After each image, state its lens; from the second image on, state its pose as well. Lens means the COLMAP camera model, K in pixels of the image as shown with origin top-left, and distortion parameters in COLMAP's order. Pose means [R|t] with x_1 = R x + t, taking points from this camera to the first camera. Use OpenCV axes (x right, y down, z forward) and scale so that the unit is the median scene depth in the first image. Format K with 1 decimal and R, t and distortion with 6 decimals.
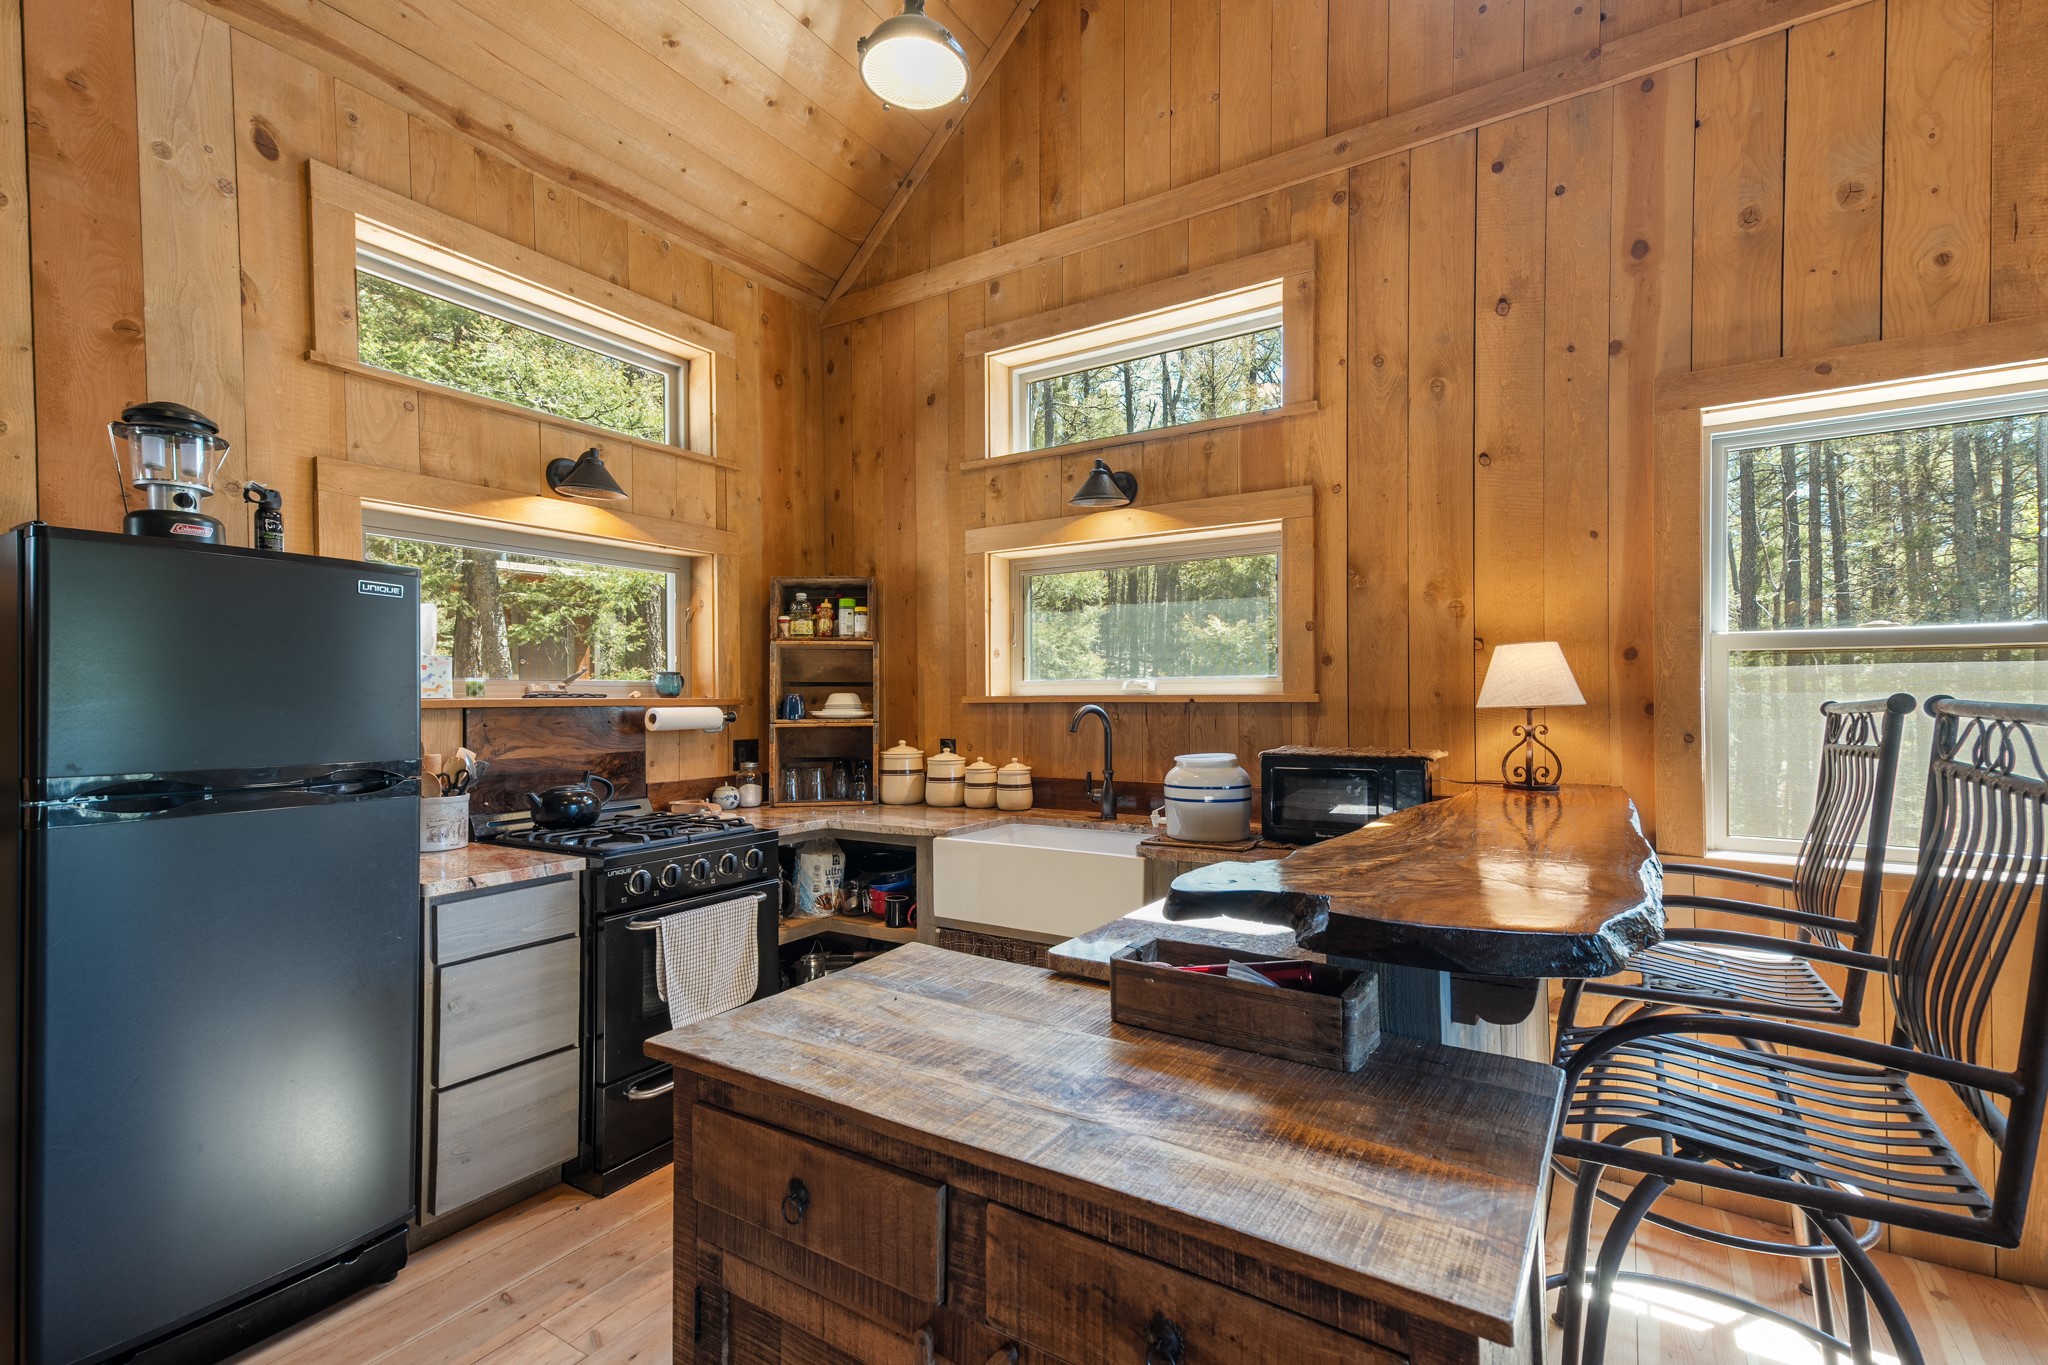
lens RADIAL K [[907.5, 0, 1033.2], [0, 907.5, 697.9], [0, 0, 1]] dist [0.044935, -0.008672]
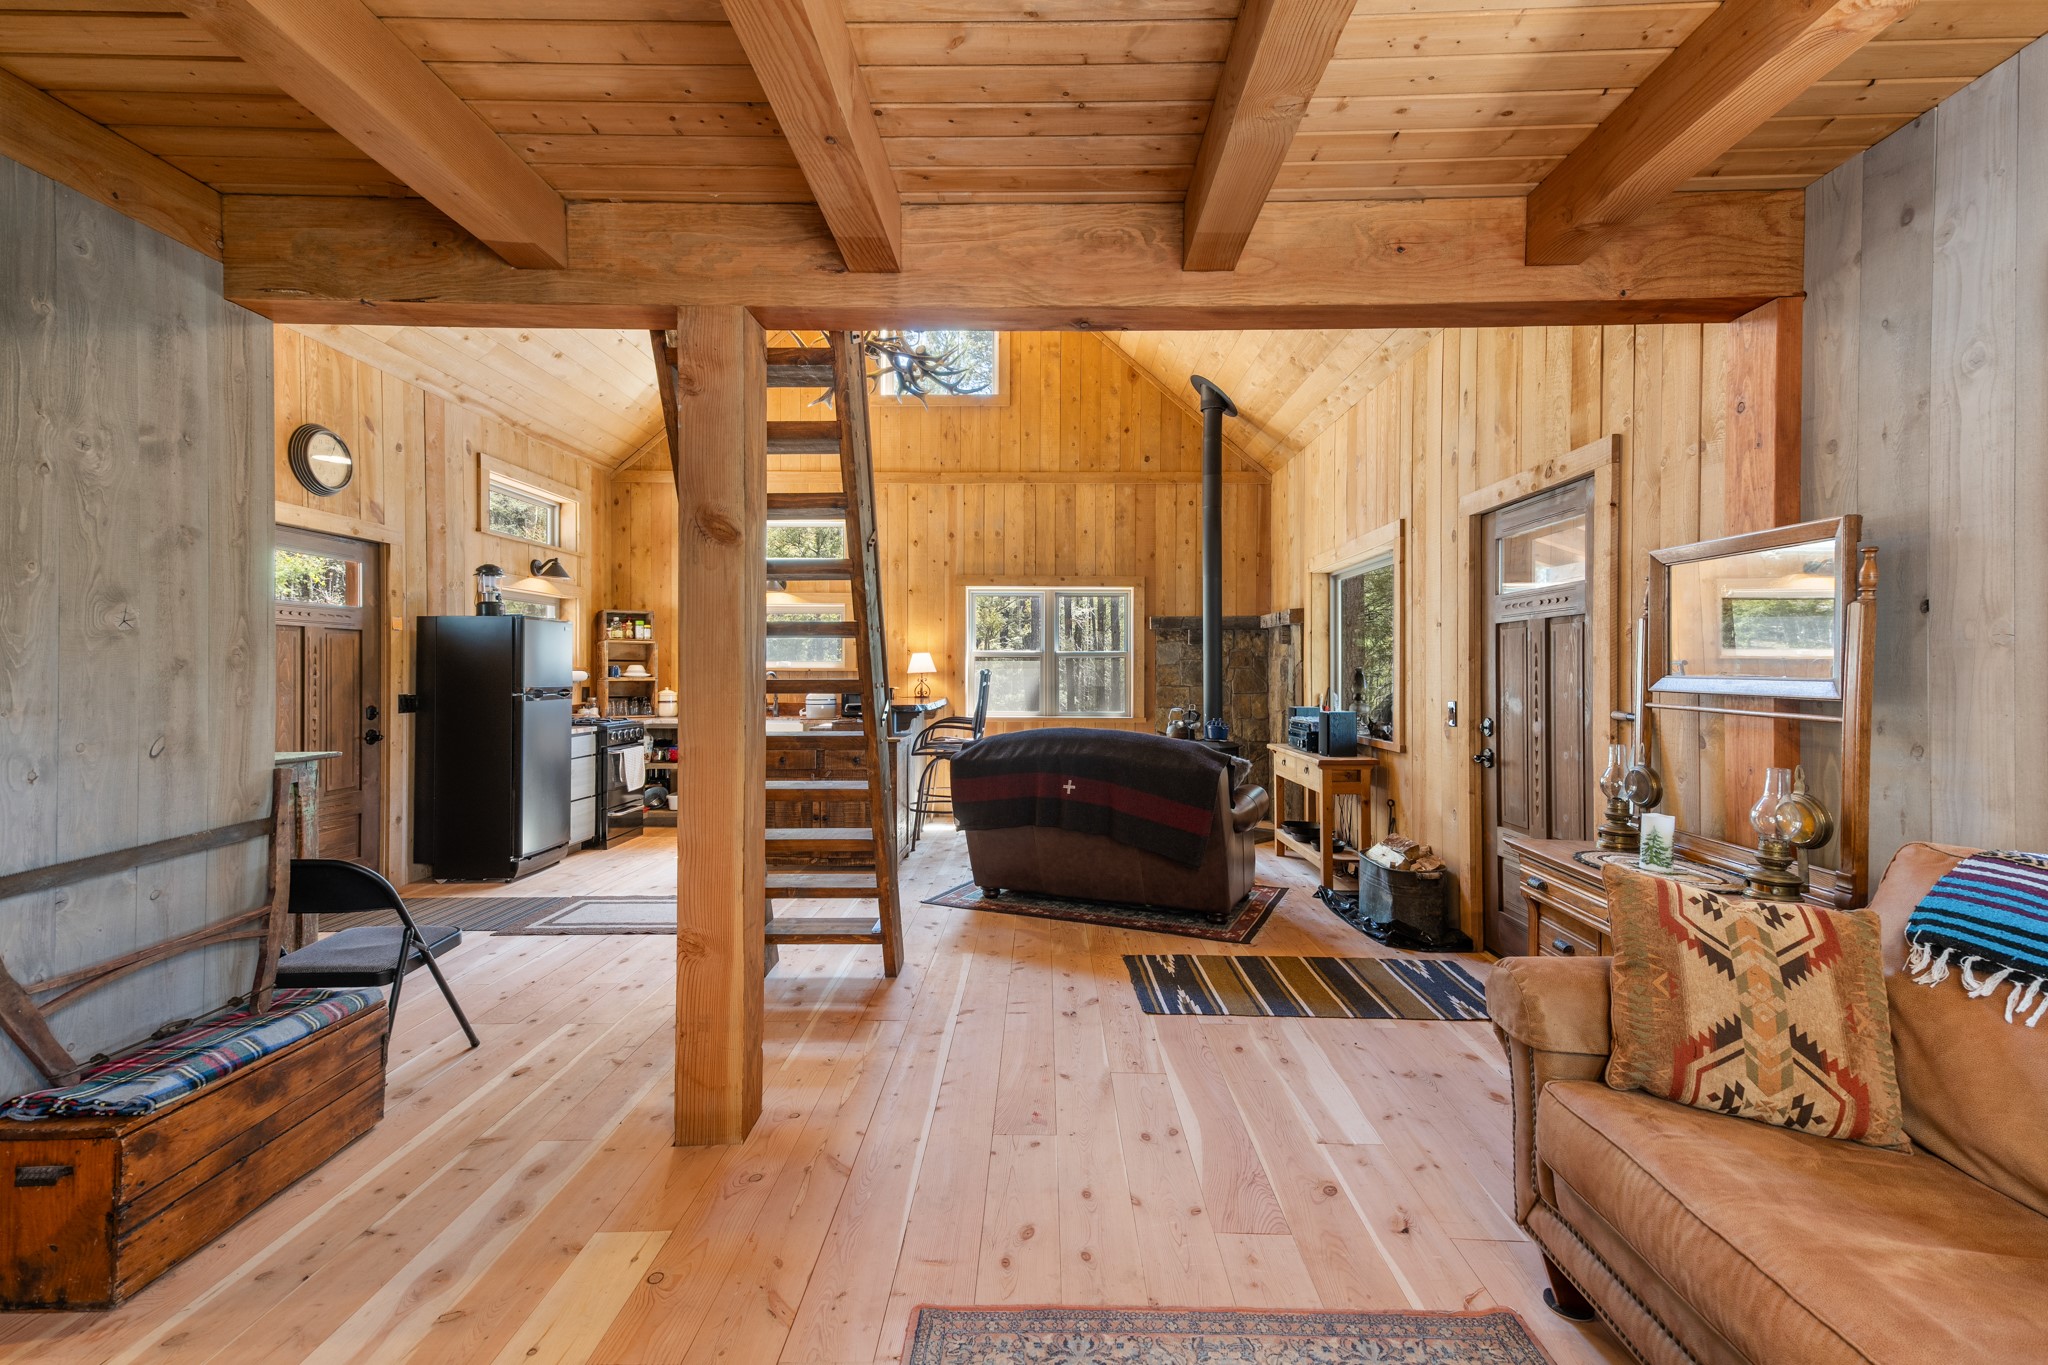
lens RADIAL K [[907.5, 0, 1020.3], [0, 907.5, 661.3], [0, 0, 1]] dist [0.044935, -0.008672]
pose [[0.856845, 0.016290, 0.515316, -0.748507], [-0.007514, 0.999789, -0.019110, 0.025951], [-0.515519, 0.012503, 0.856787, -1.773451]]
